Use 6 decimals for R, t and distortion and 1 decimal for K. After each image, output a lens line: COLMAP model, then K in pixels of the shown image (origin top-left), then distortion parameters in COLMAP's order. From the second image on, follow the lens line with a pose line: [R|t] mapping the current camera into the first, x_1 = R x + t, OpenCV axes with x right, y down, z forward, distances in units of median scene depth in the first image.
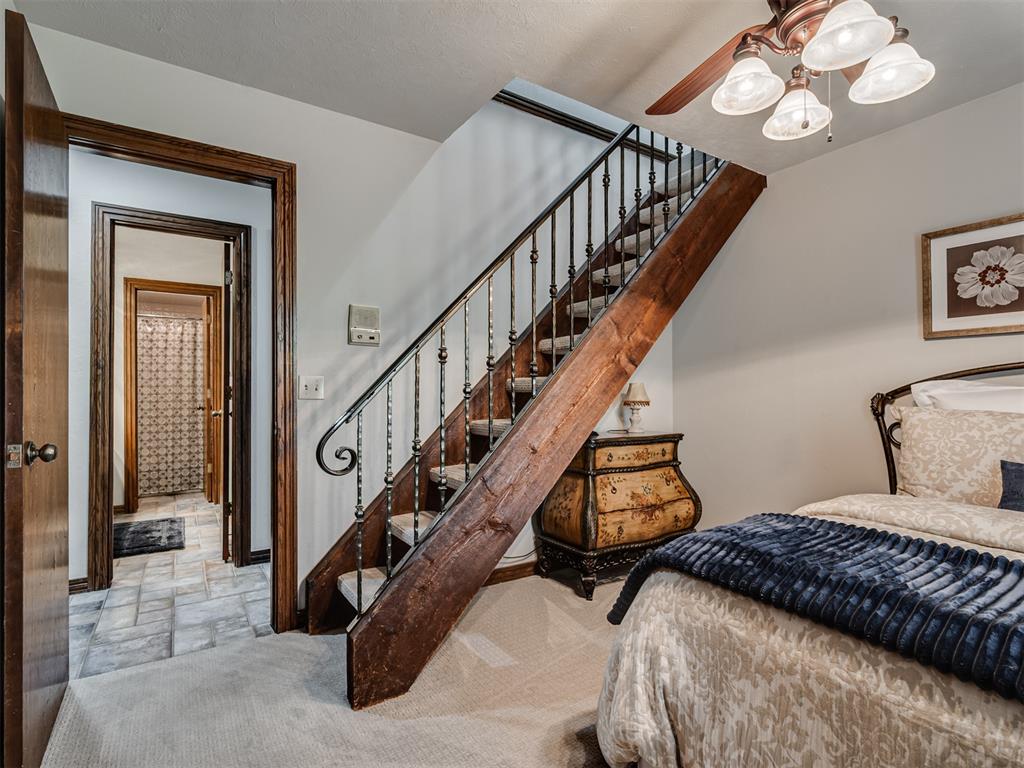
lens RADIAL K [[510.4, 0, 516.3], [0, 510.4, 385.1], [0, 0, 1]] dist [-0.003178, -0.000491]
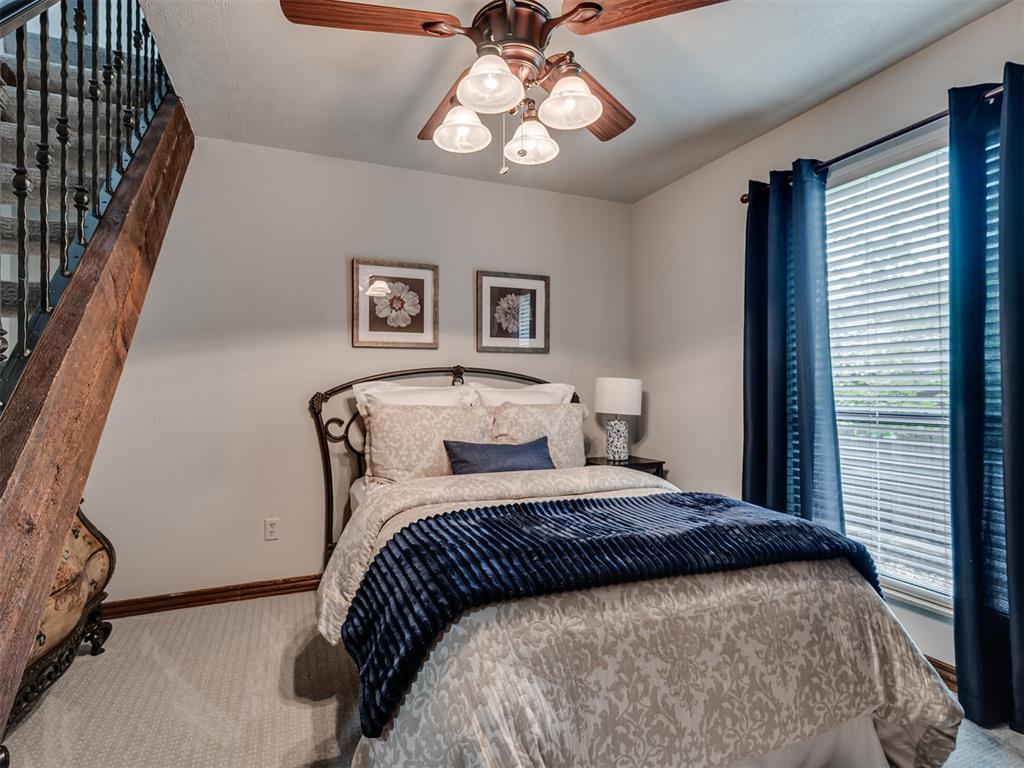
lens RADIAL K [[501.8, 0, 511.2], [0, 501.8, 362.7], [0, 0, 1]] dist [0.006577, 0.000067]
pose [[0.210919, 0.049650, 0.976242, -0.332445], [-0.011260, 0.998766, -0.048363, 0.000602], [-0.977439, -0.000792, 0.211218, 0.502715]]
